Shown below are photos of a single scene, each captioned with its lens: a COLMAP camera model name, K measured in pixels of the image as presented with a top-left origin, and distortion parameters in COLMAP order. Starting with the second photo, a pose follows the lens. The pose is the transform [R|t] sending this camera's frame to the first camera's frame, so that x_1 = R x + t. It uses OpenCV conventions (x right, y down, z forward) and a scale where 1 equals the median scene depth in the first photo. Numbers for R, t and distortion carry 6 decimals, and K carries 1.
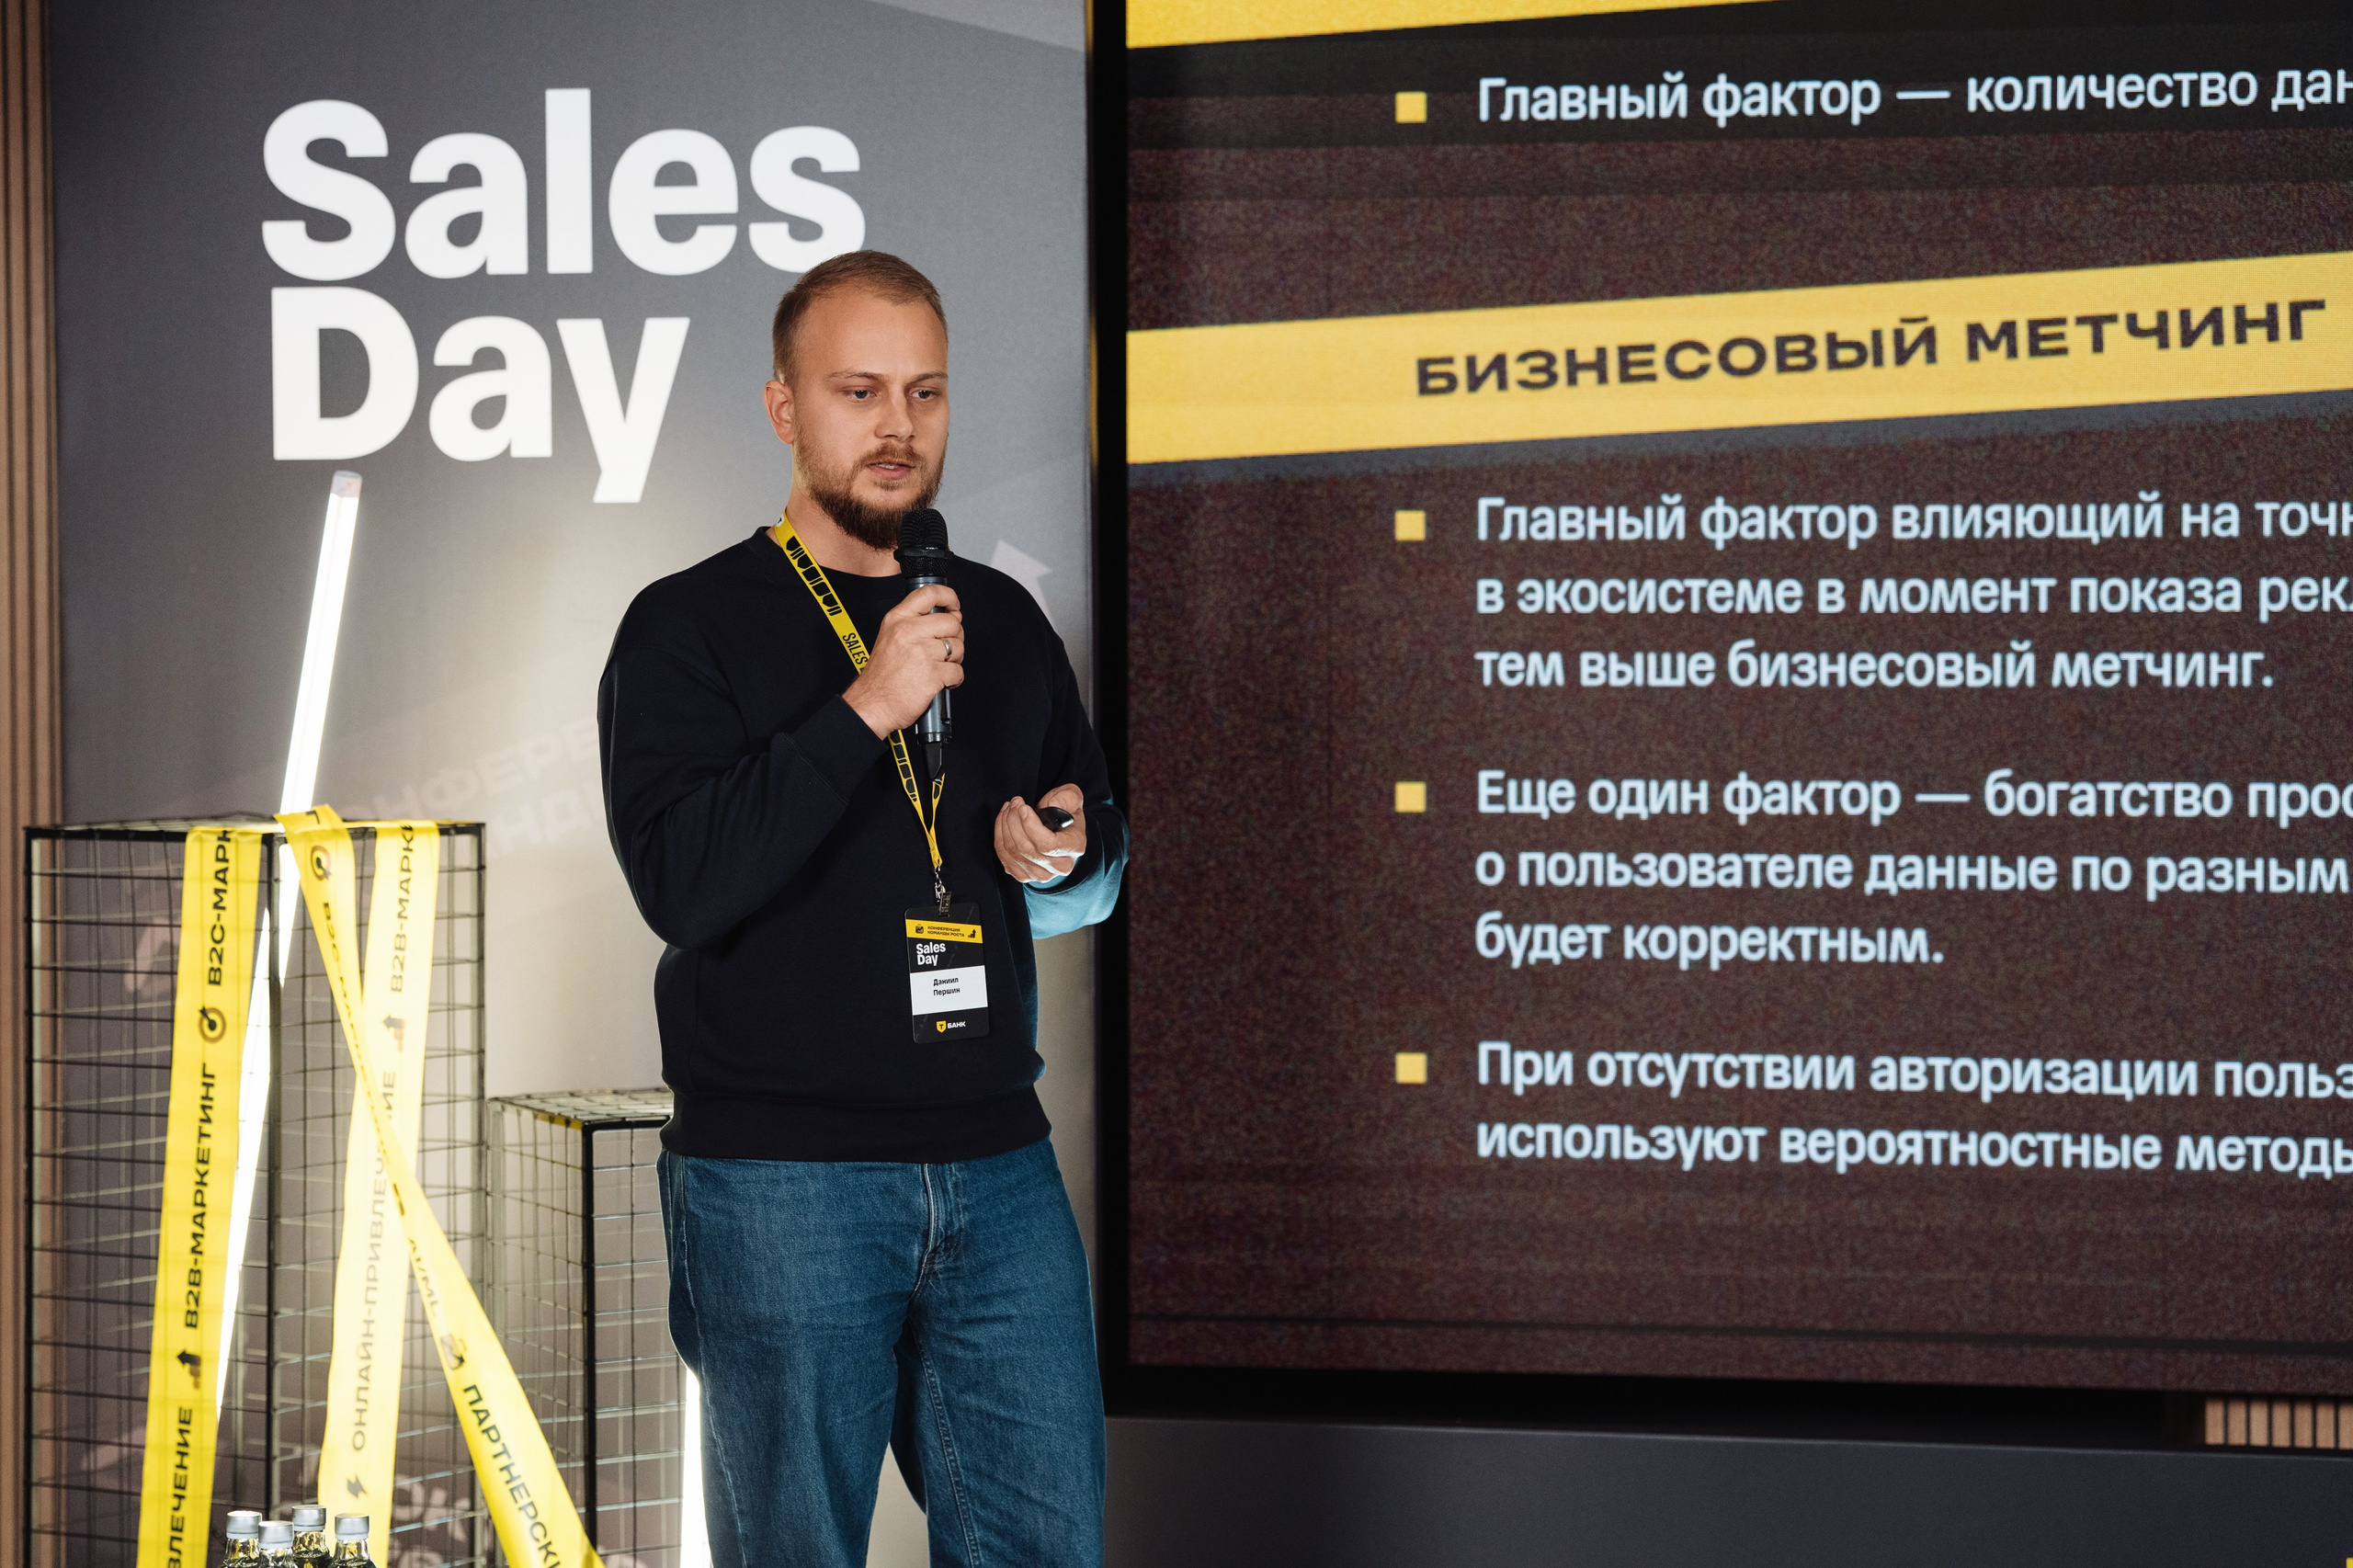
lens RADIAL K [[5651.7, 0, 1085.7], [0, 5651.7, 751.1], [0, 0, 1]] dist [0.234513, 0.000000]
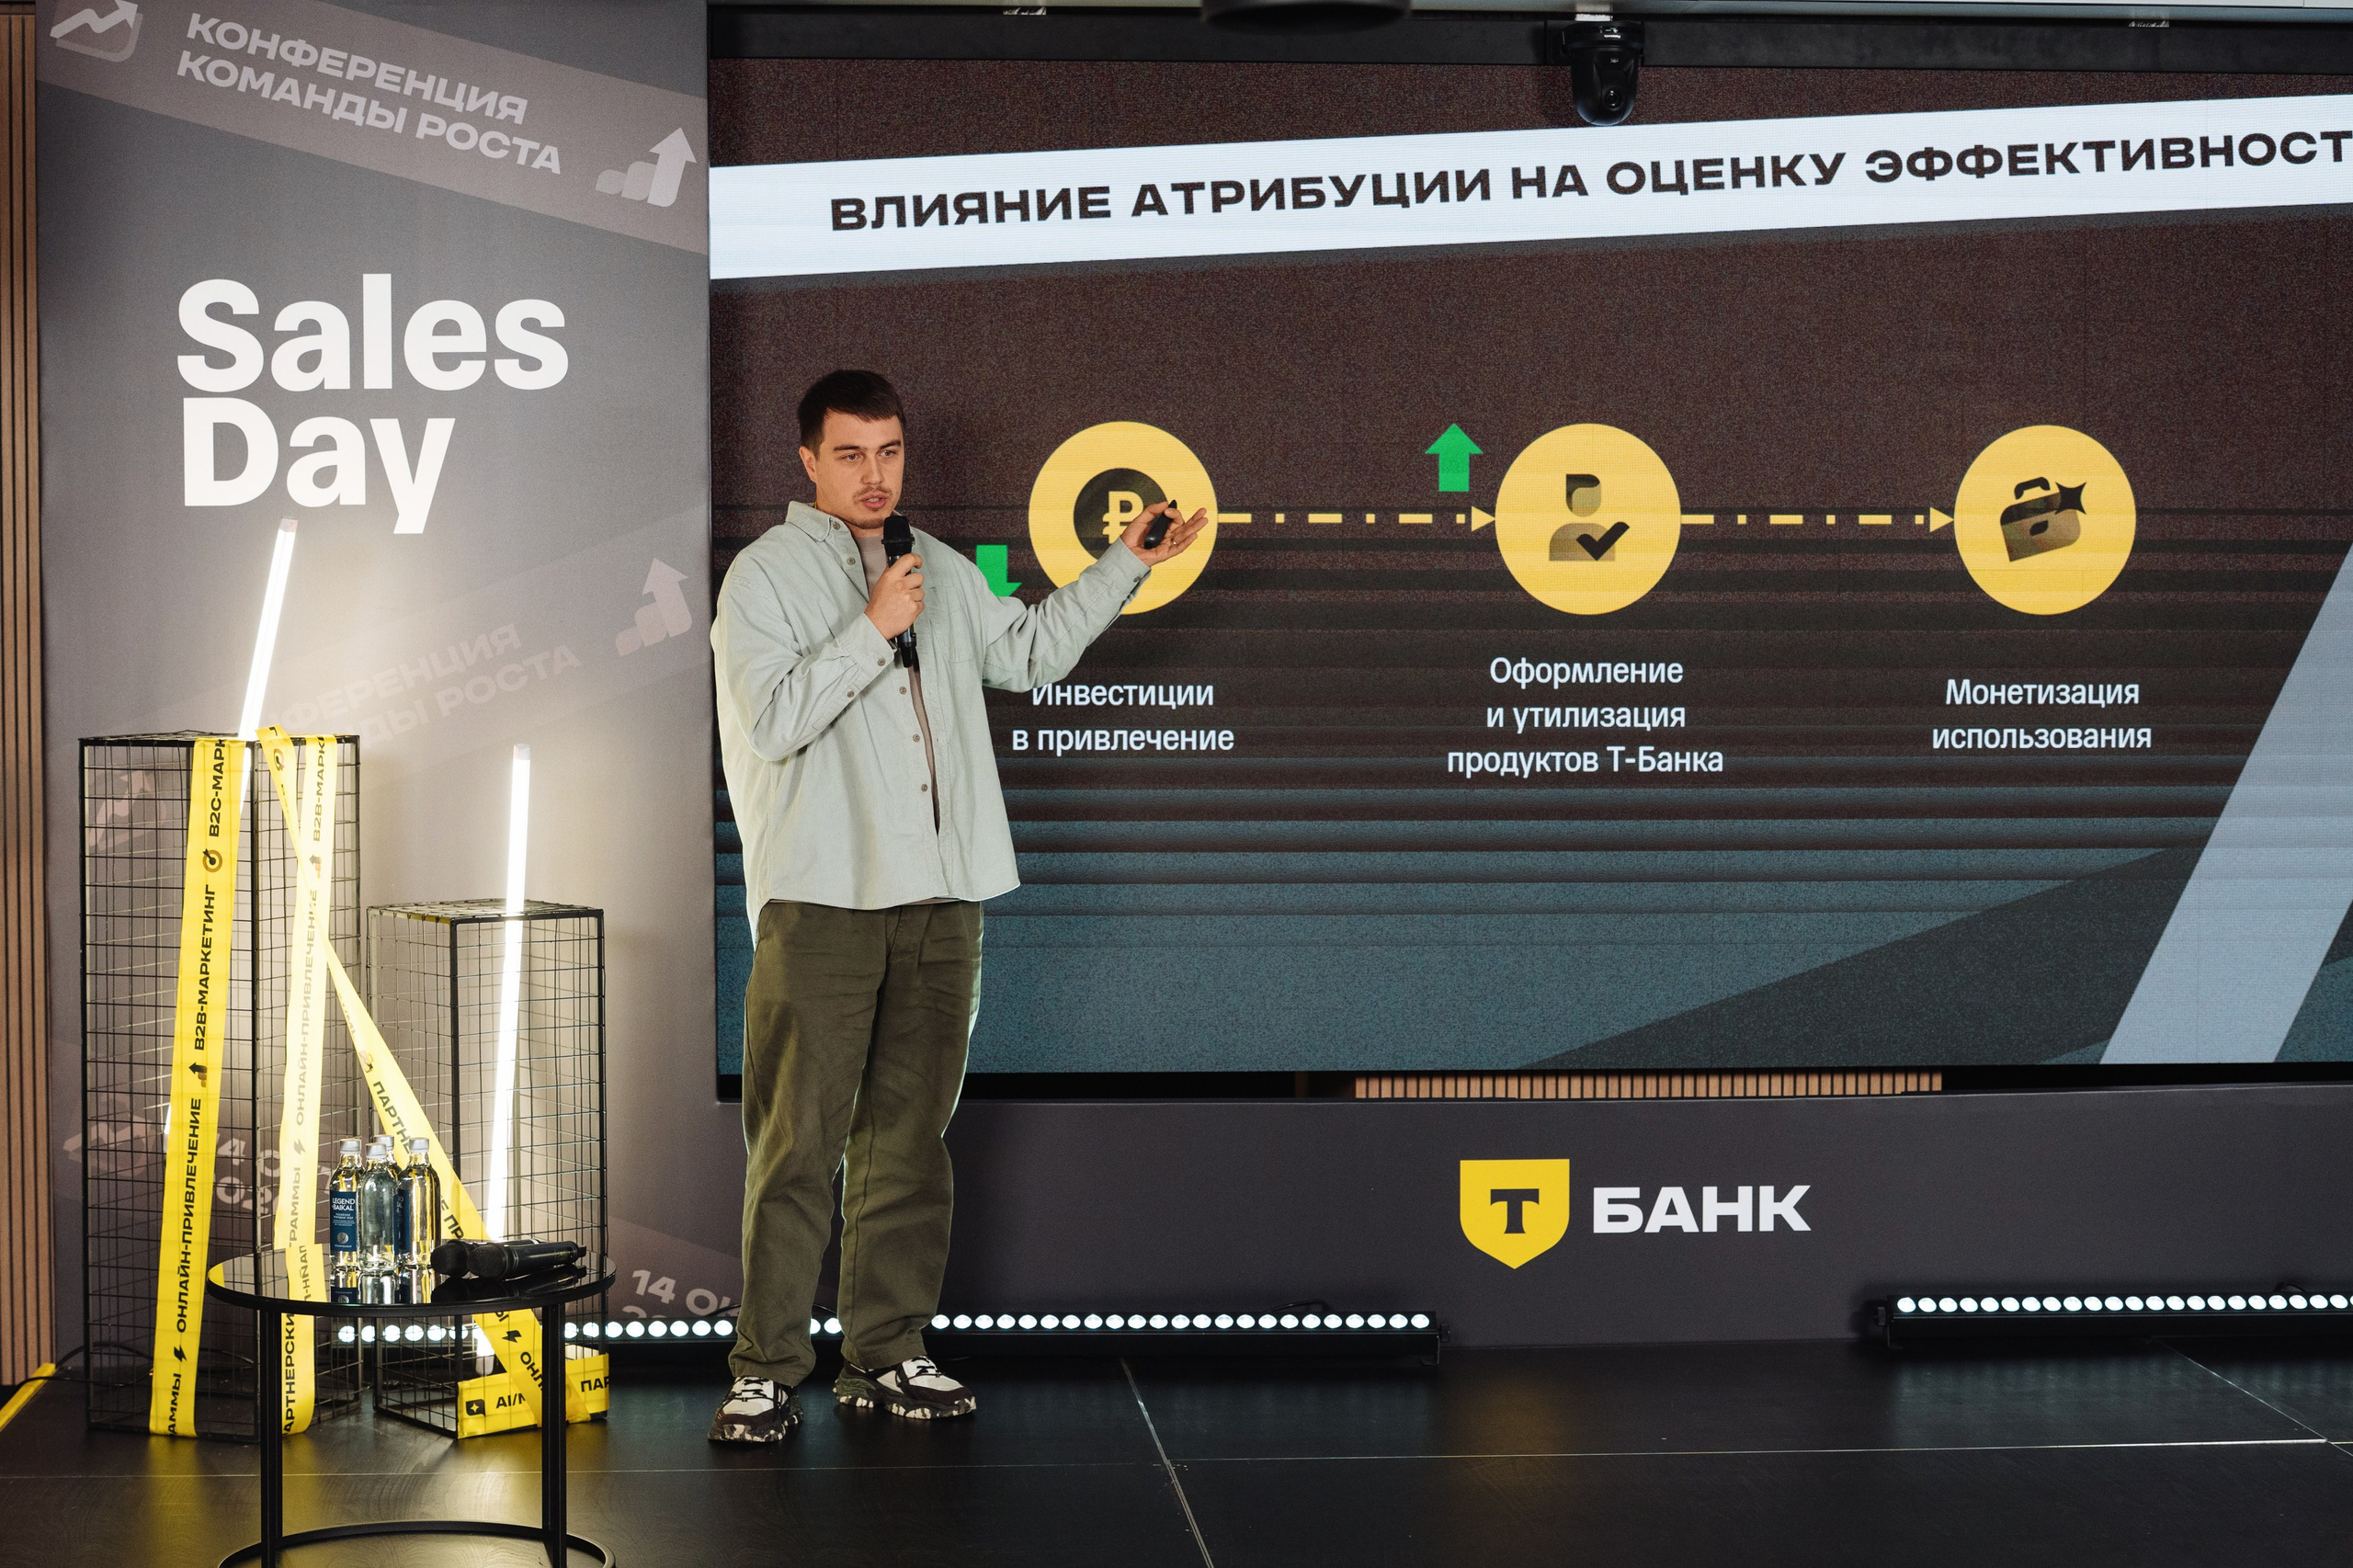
lens RADIAL K [[4246.0, 0, 1098.1], [0, 4246.0, 771.8], [0, 0, 1]] dist [-0.074358, 0.000000]
pose [[0.975373, -0.007903, 0.220420, -0.156662], [0.004808, 0.999882, 0.014576, 0.006185], [-0.220509, -0.013157, 0.975296, -0.197955]]
